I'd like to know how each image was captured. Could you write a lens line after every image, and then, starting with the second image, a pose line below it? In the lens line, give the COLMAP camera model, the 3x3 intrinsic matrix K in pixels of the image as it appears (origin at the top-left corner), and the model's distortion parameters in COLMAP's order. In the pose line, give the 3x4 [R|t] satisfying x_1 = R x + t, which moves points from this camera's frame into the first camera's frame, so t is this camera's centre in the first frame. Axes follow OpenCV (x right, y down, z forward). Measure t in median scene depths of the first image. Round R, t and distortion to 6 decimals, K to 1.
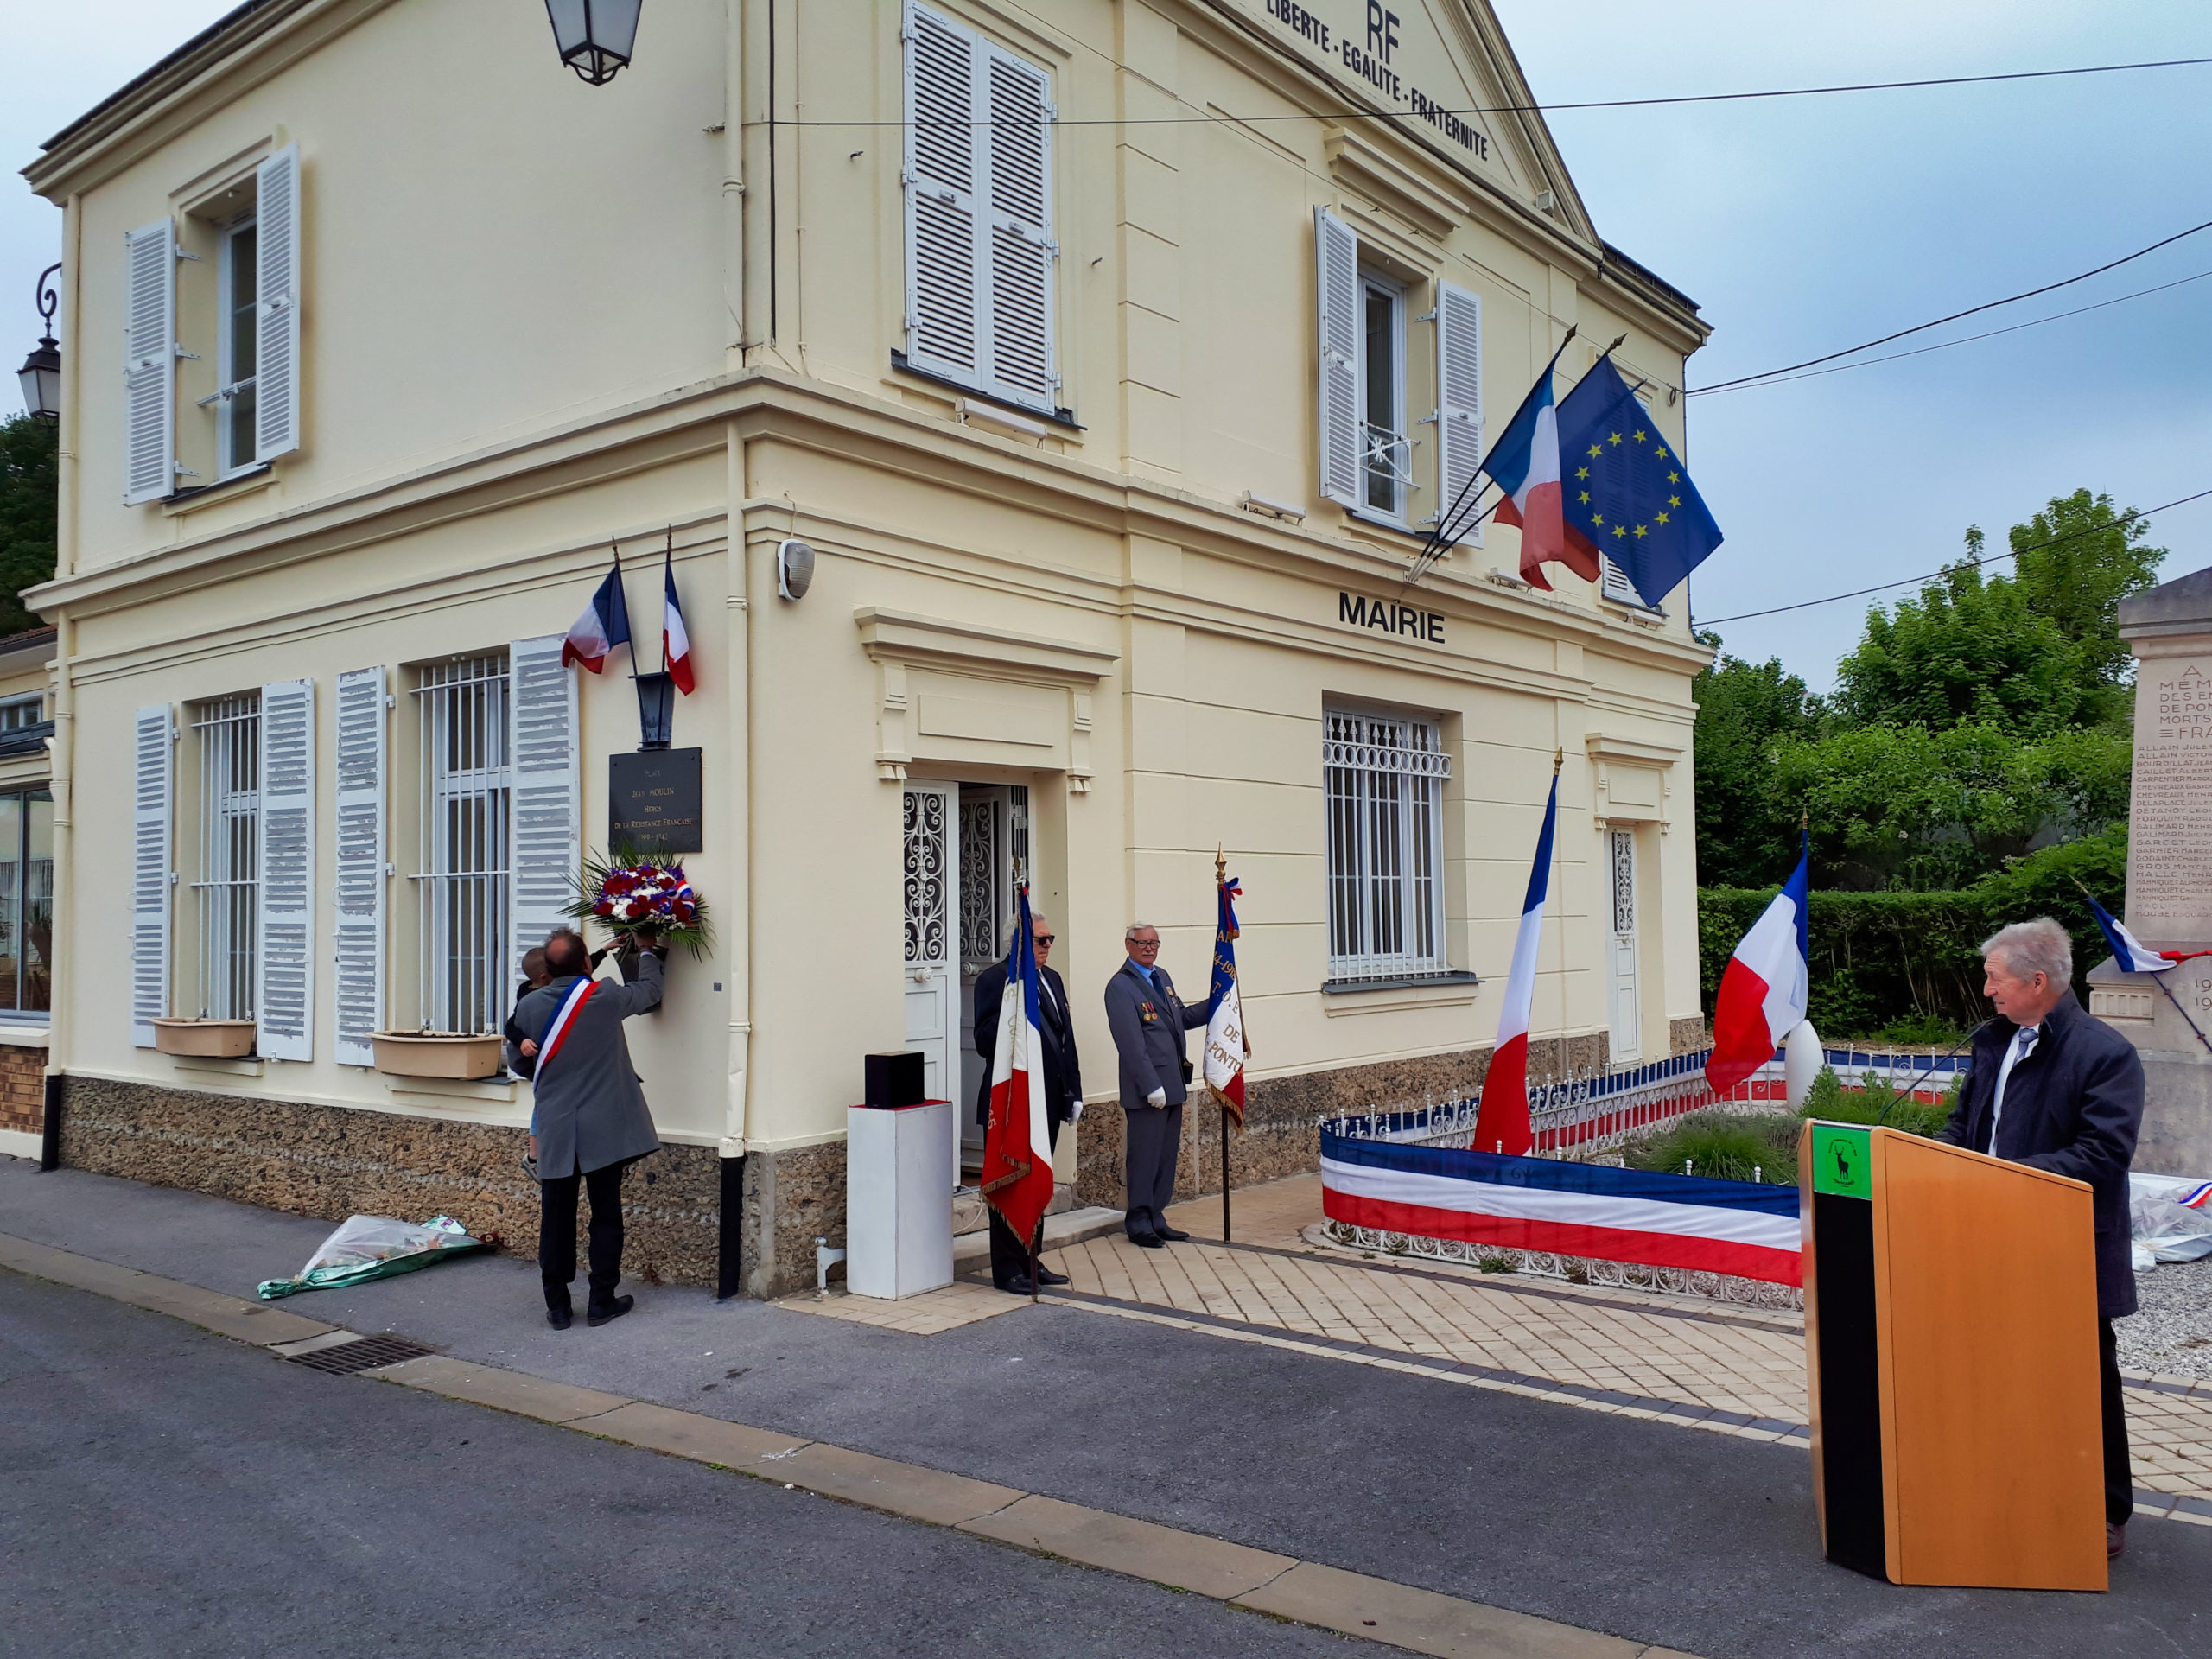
lens RADIAL K [[1758.8, 0, 1106.0], [0, 1758.8, 829.5], [0, 0, 1]] dist [0.151928, -0.263313]
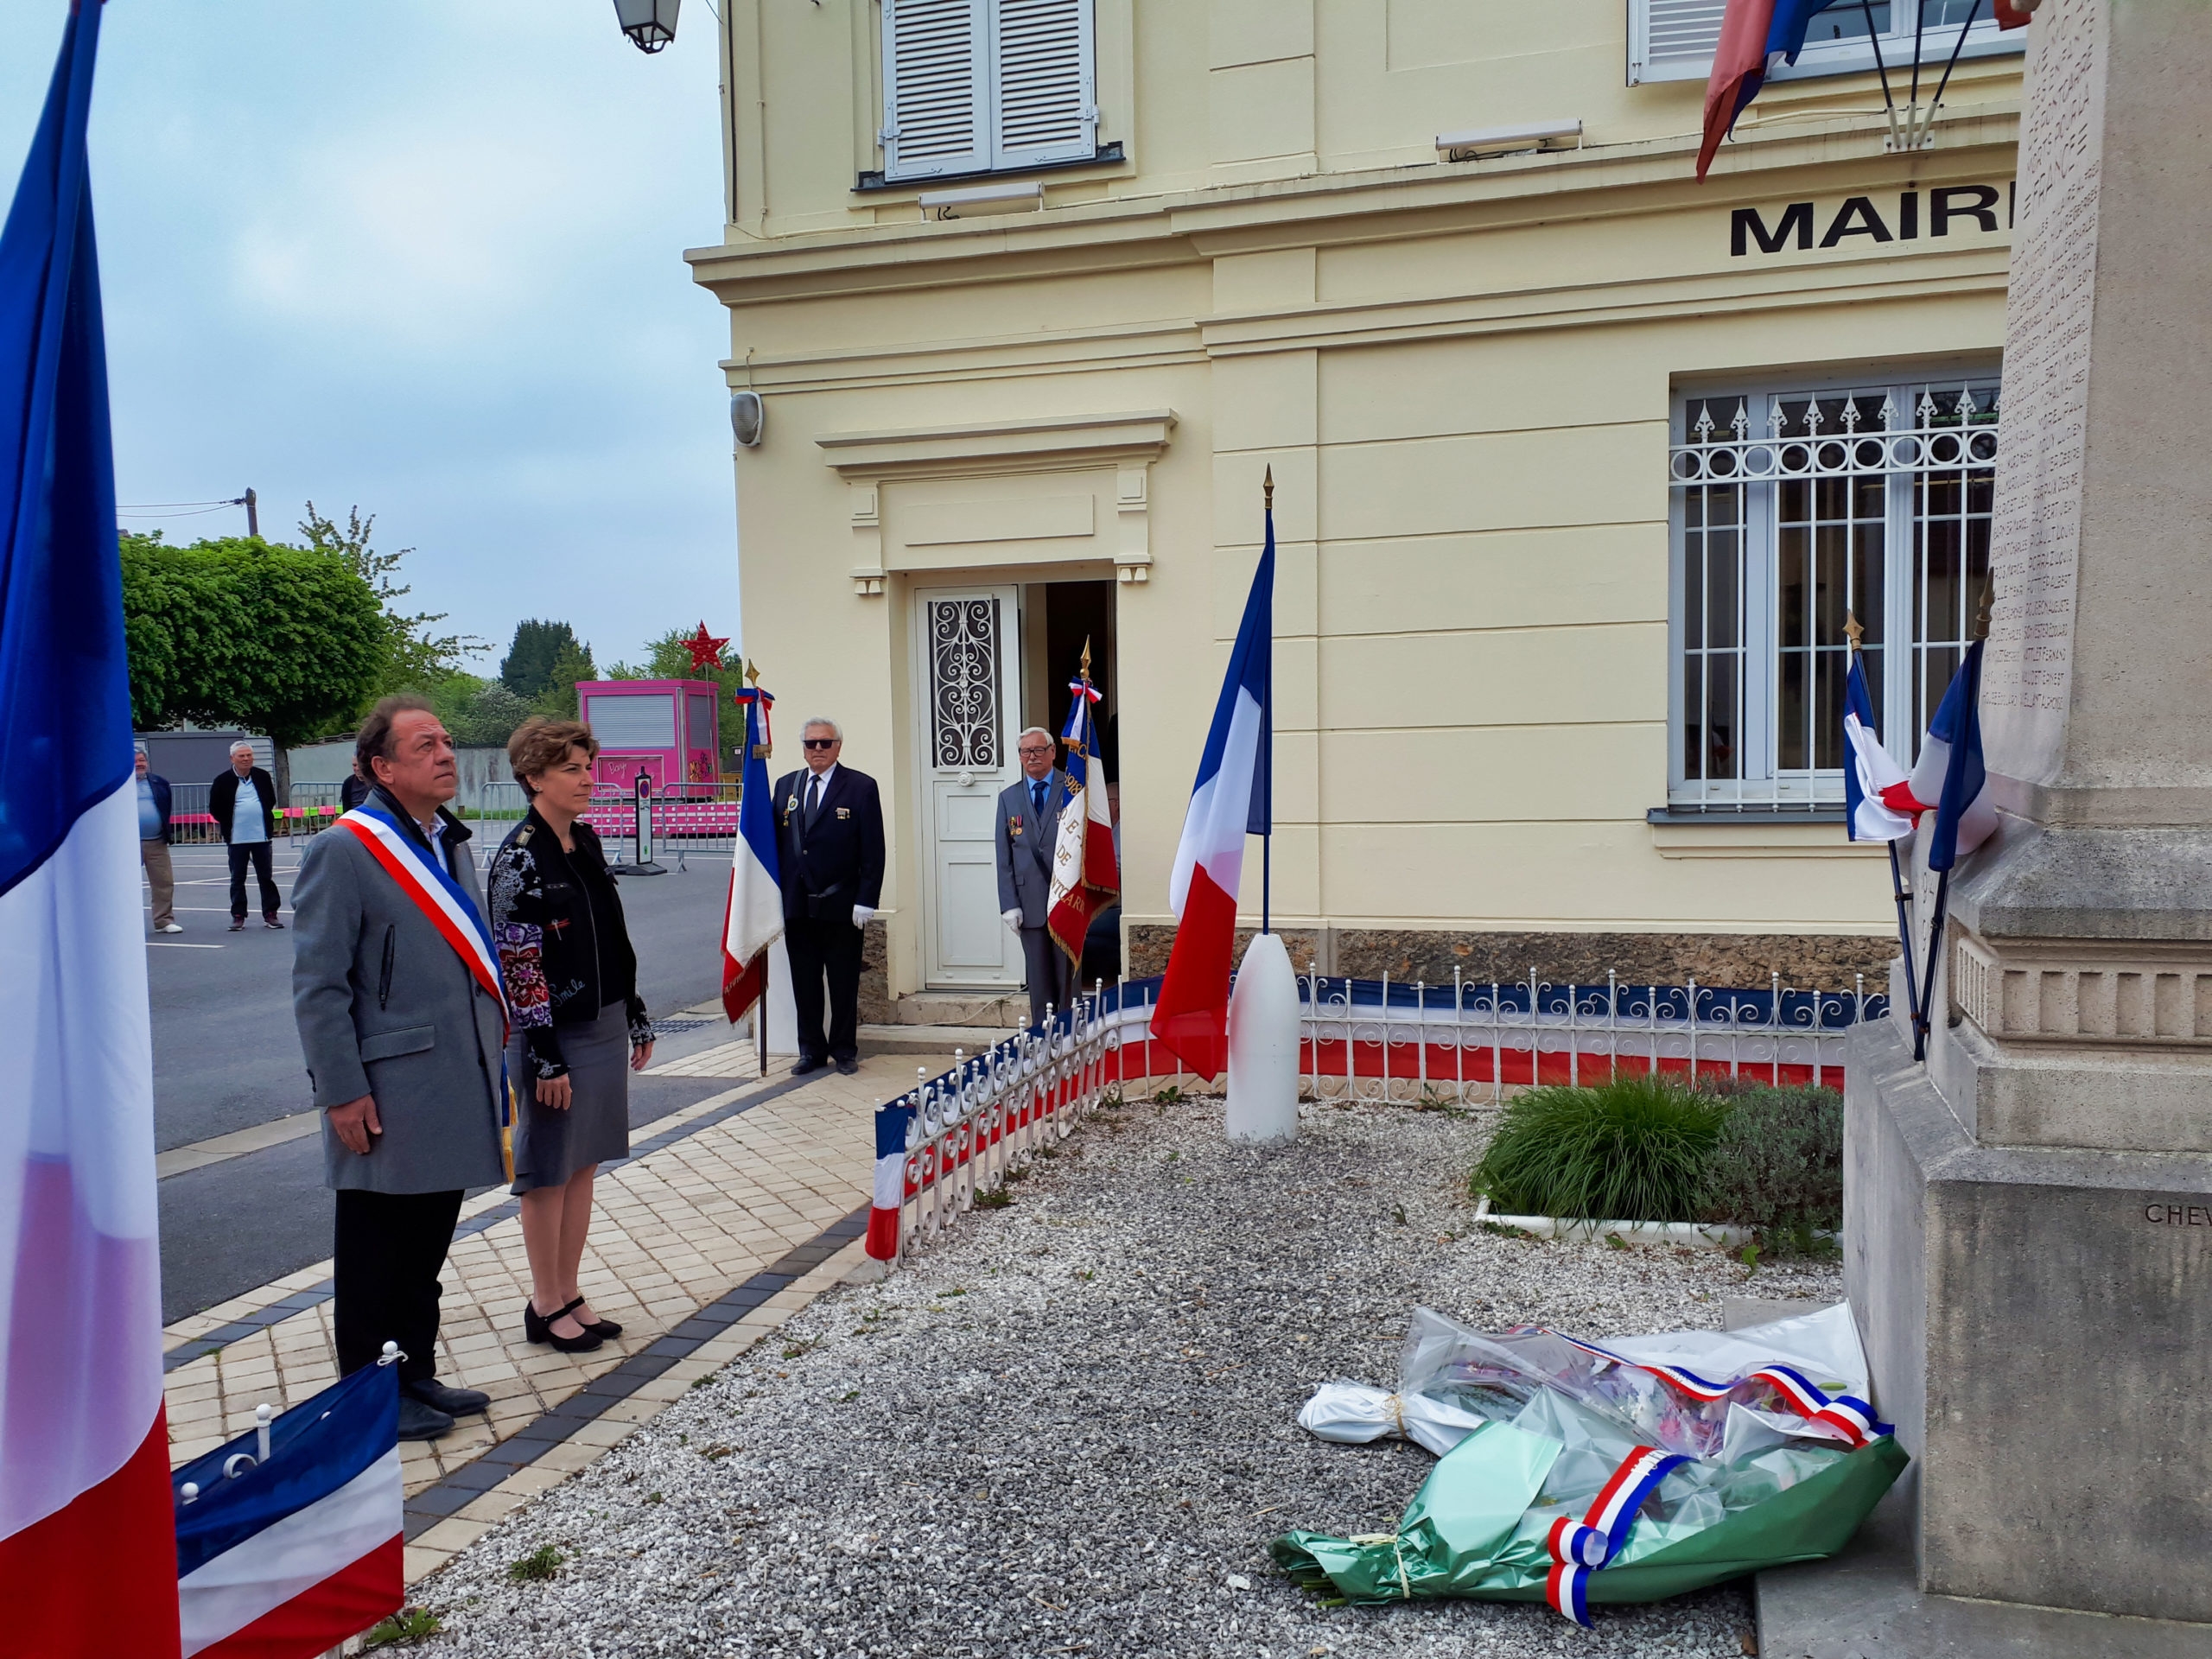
lens RADIAL K [[1752.9, 0, 1110.1], [0, 1752.9, 842.0], [0, 0, 1]] dist [0.127291, -0.203784]
pose [[0.376733, 0.055599, -0.924652, 0.733031], [0.055421, 0.995056, 0.082412, 0.032524], [0.924662, -0.082293, 0.371789, 0.577516]]
